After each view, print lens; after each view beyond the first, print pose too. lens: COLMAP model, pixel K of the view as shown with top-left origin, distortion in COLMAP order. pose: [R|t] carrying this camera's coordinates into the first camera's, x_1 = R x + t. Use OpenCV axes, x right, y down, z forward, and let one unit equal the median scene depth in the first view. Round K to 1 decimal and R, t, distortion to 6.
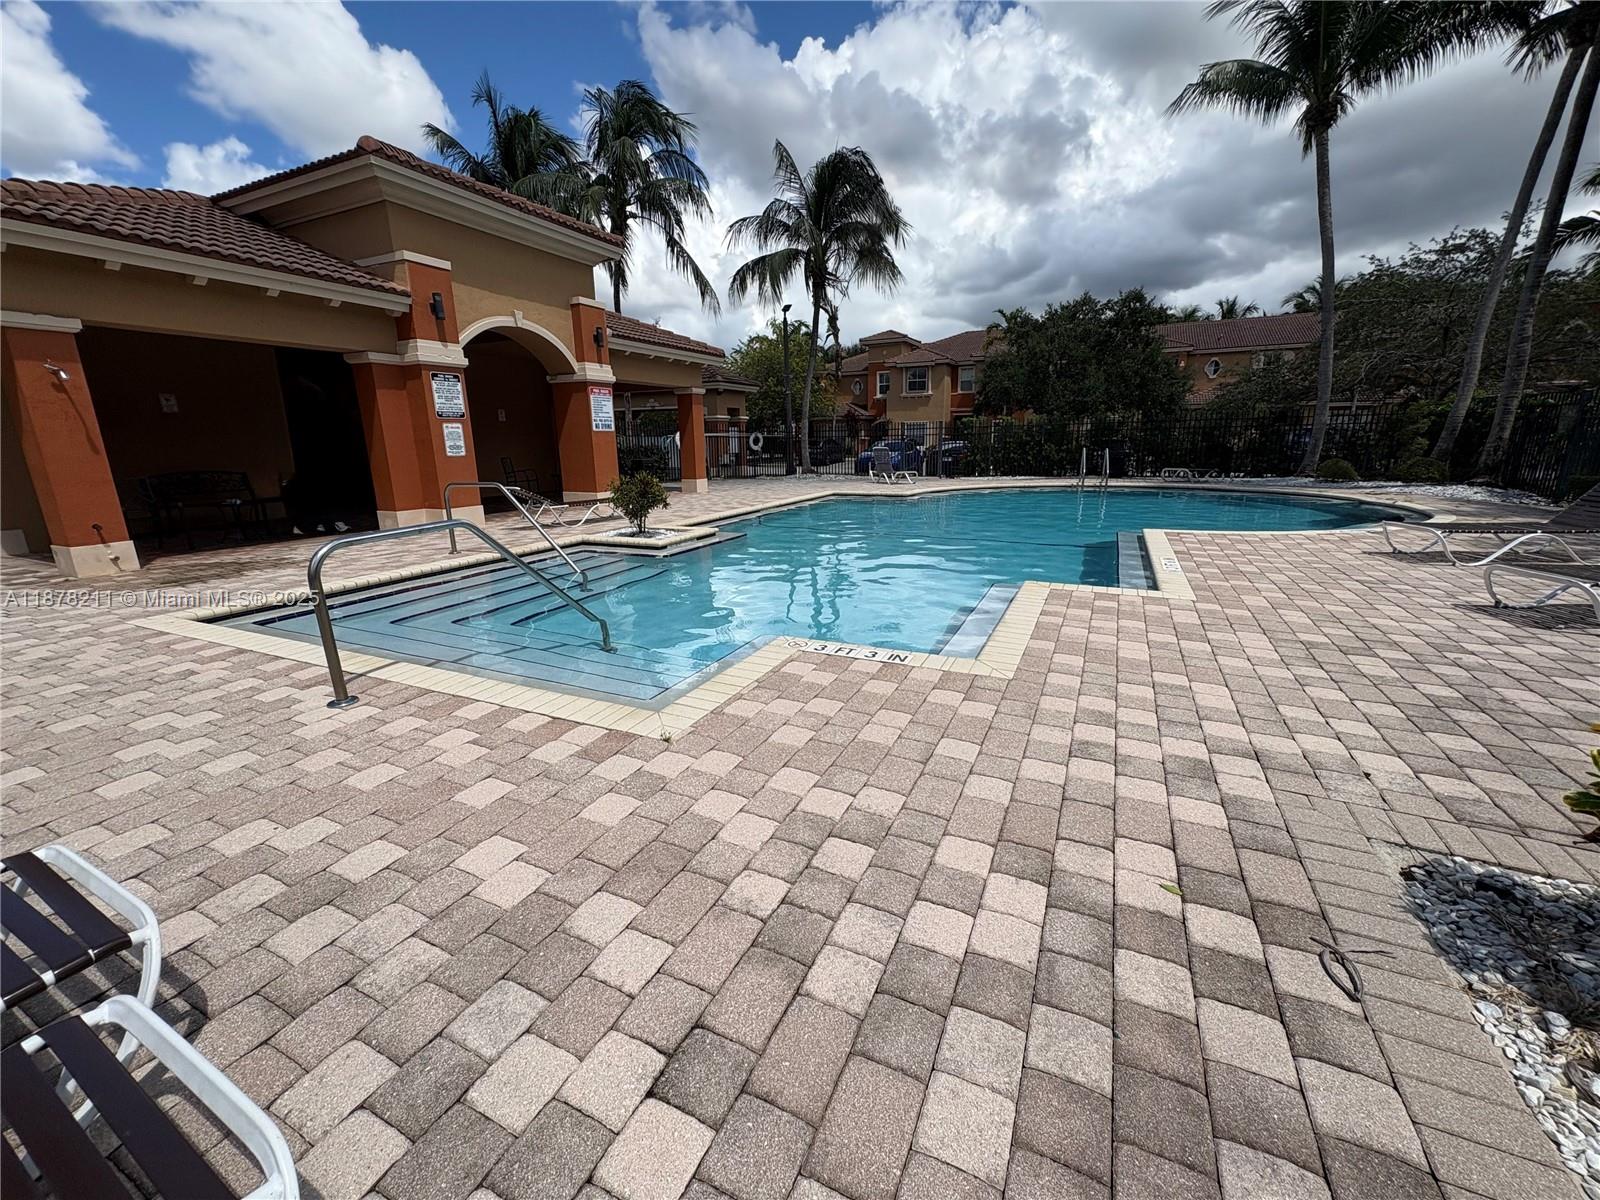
lens RADIAL K [[635.0, 0, 797.1], [0, 635.0, 600.1], [0, 0, 1]] dist [0.003284, -0.001735]
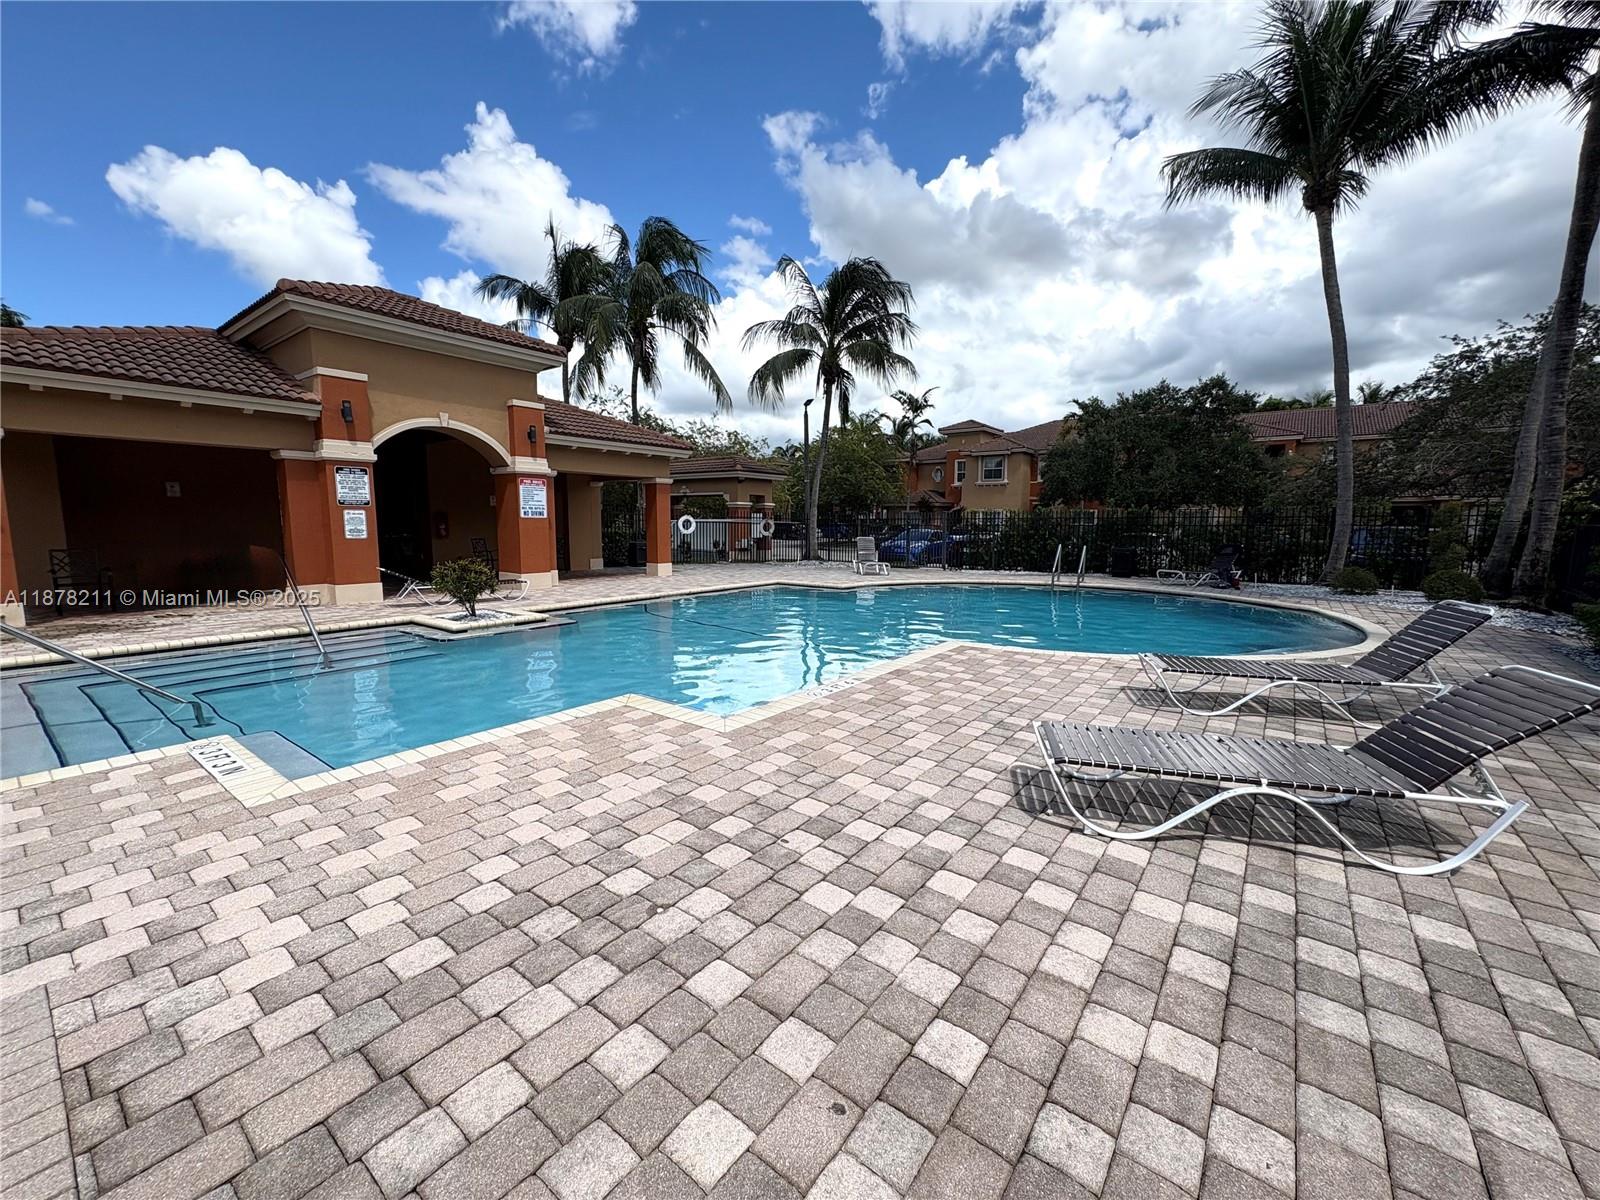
lens RADIAL K [[635.0, 0, 796.5], [0, 635.0, 597.4], [0, 0, 1]] dist [0.003284, -0.001735]
pose [[0.979346, 0.045350, -0.197041, 0.287037], [-0.070321, 0.990080, -0.121645, -0.027208], [0.189570, 0.132988, 0.972819, 0.046366]]
